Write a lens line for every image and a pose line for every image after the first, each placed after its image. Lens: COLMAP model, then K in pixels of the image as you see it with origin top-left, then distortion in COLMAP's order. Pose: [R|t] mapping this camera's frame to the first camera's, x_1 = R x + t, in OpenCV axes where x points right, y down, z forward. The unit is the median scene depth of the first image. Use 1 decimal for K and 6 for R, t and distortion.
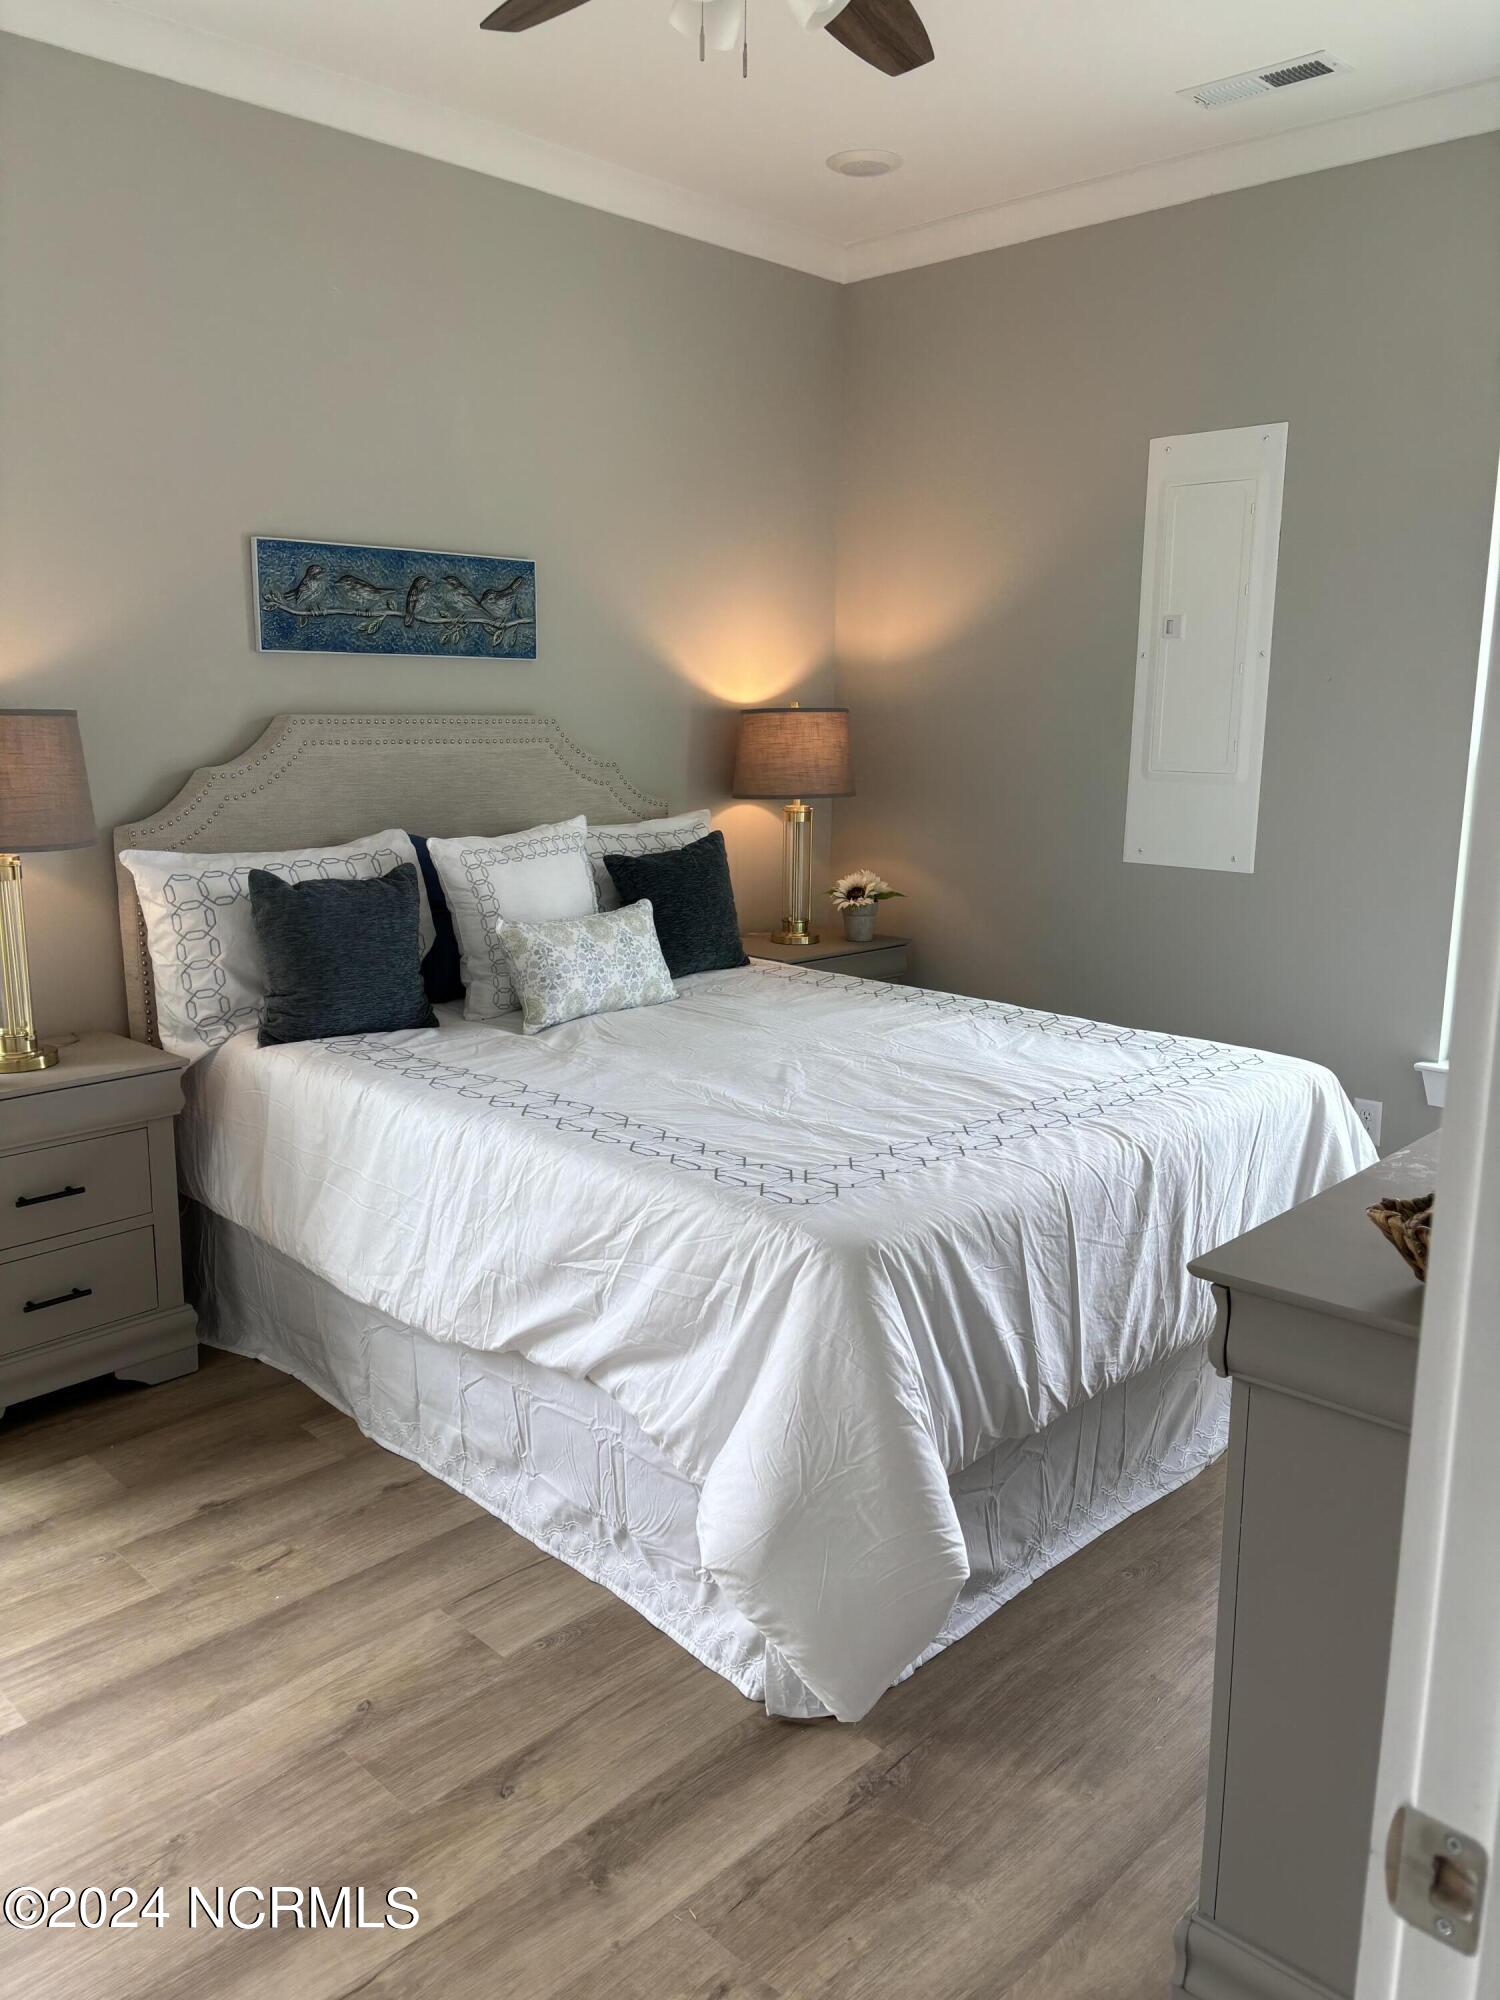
lens RADIAL K [[1483.9, 0, 750.0], [0, 1483.9, 1000.0], [0, 0, 1]] dist [0.008530, -0.001733]
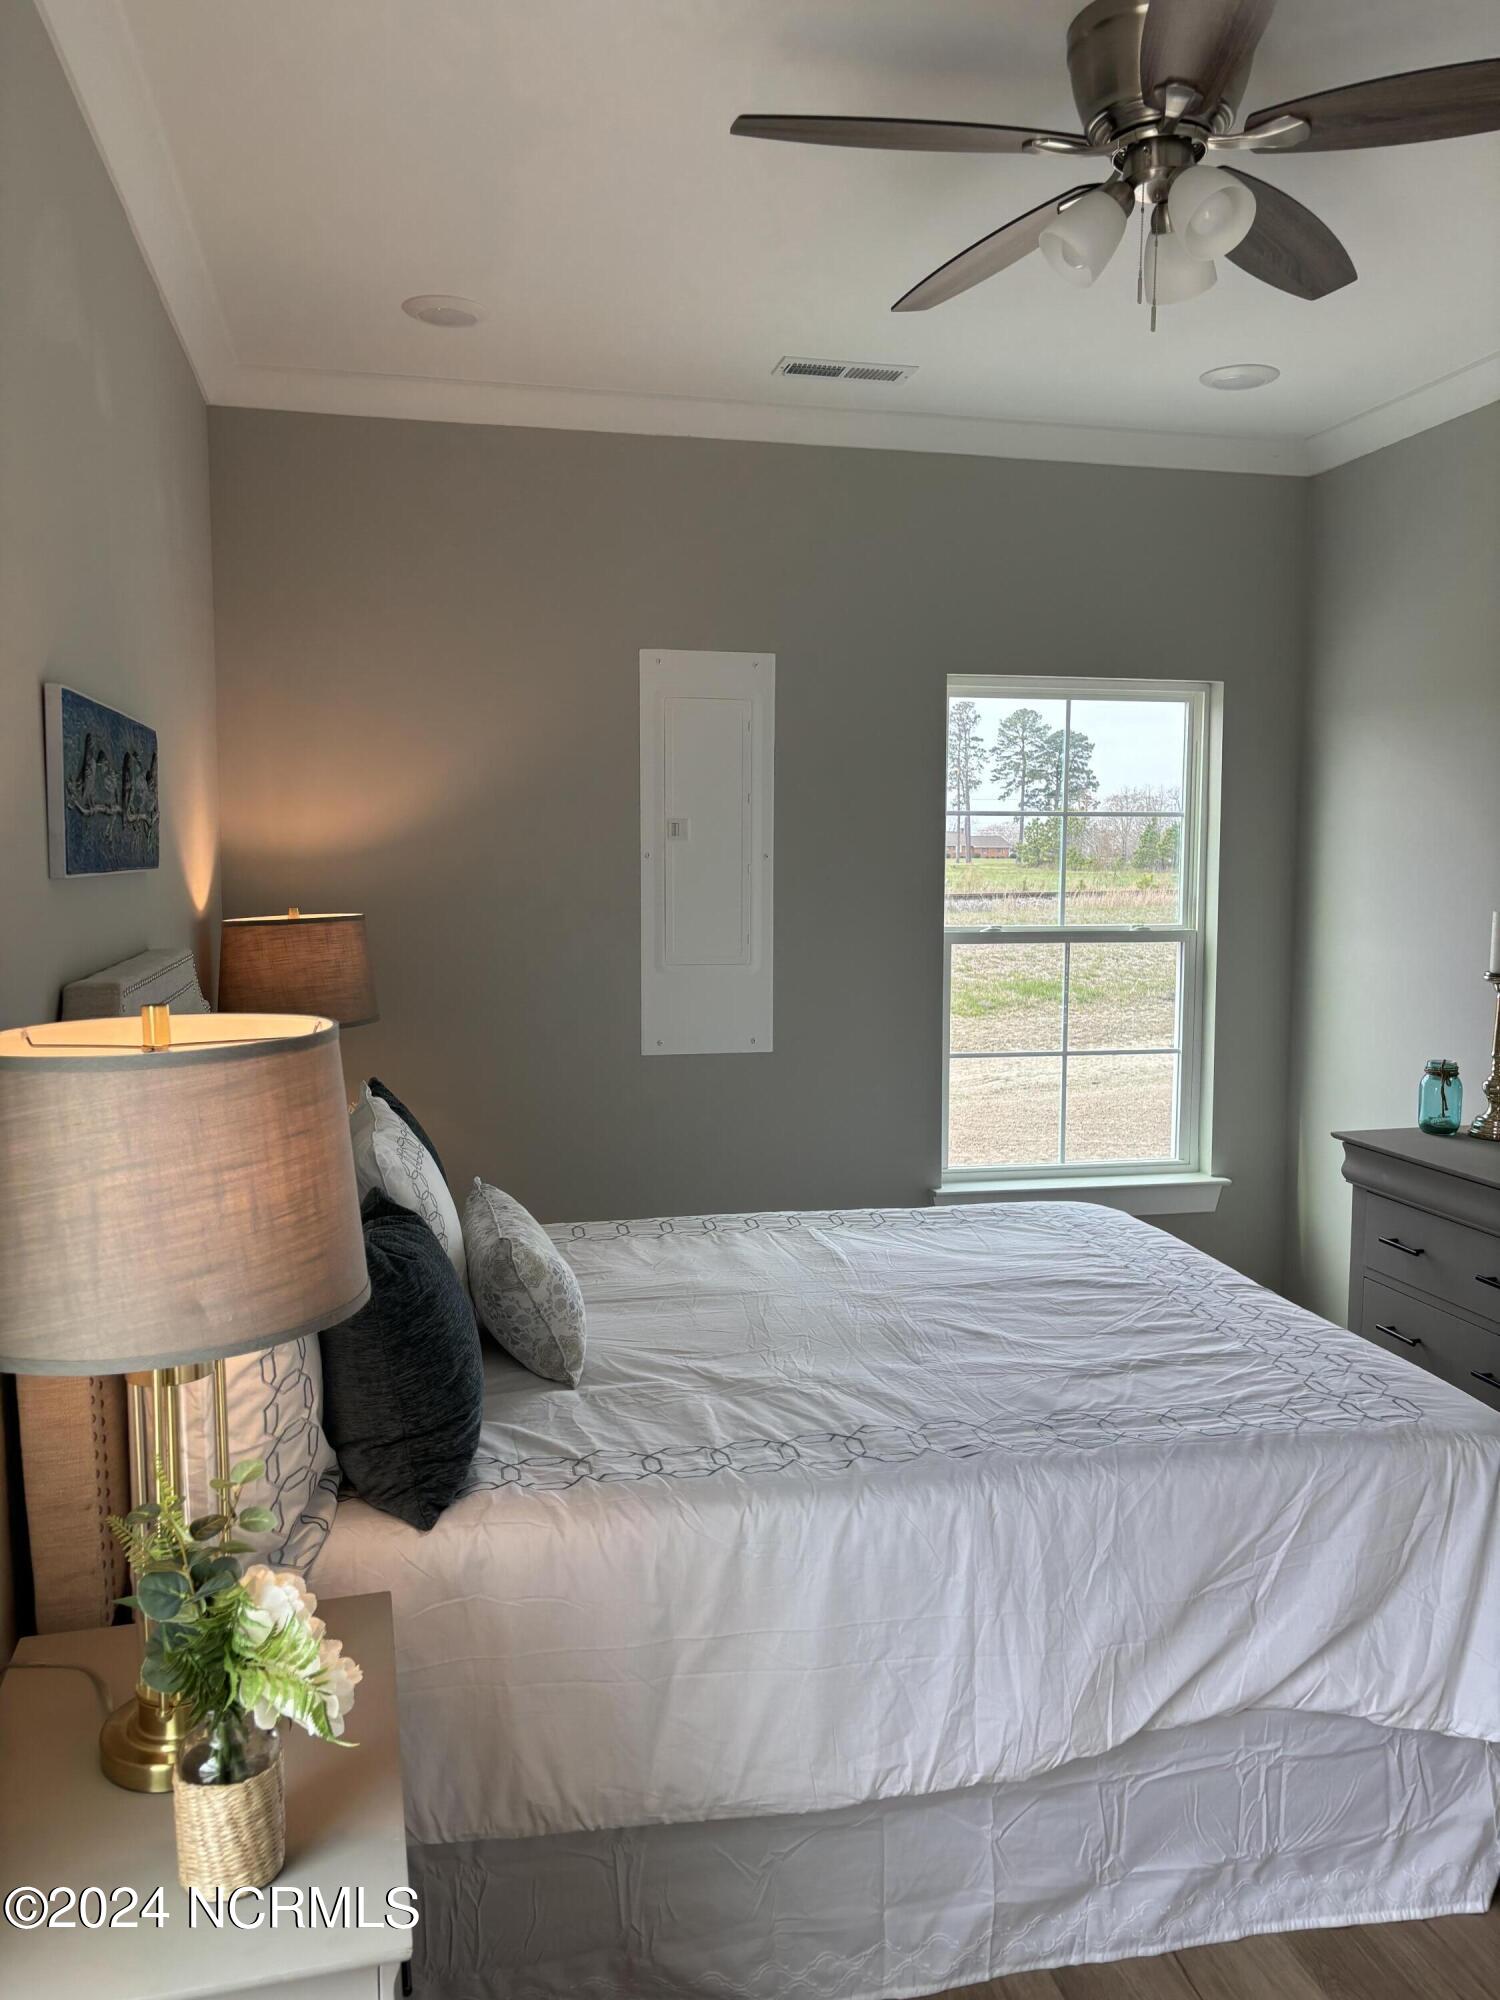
lens RADIAL K [[1485.8, 0, 746.0], [0, 1485.8, 983.6], [0, 0, 1]] dist [-0.000263, -0.005350]
pose [[0.551200, -0.079797, 0.830548, -0.843770], [0.166301, 0.985951, -0.015639, -0.177822], [-0.817632, 0.146742, 0.556727, 0.593701]]
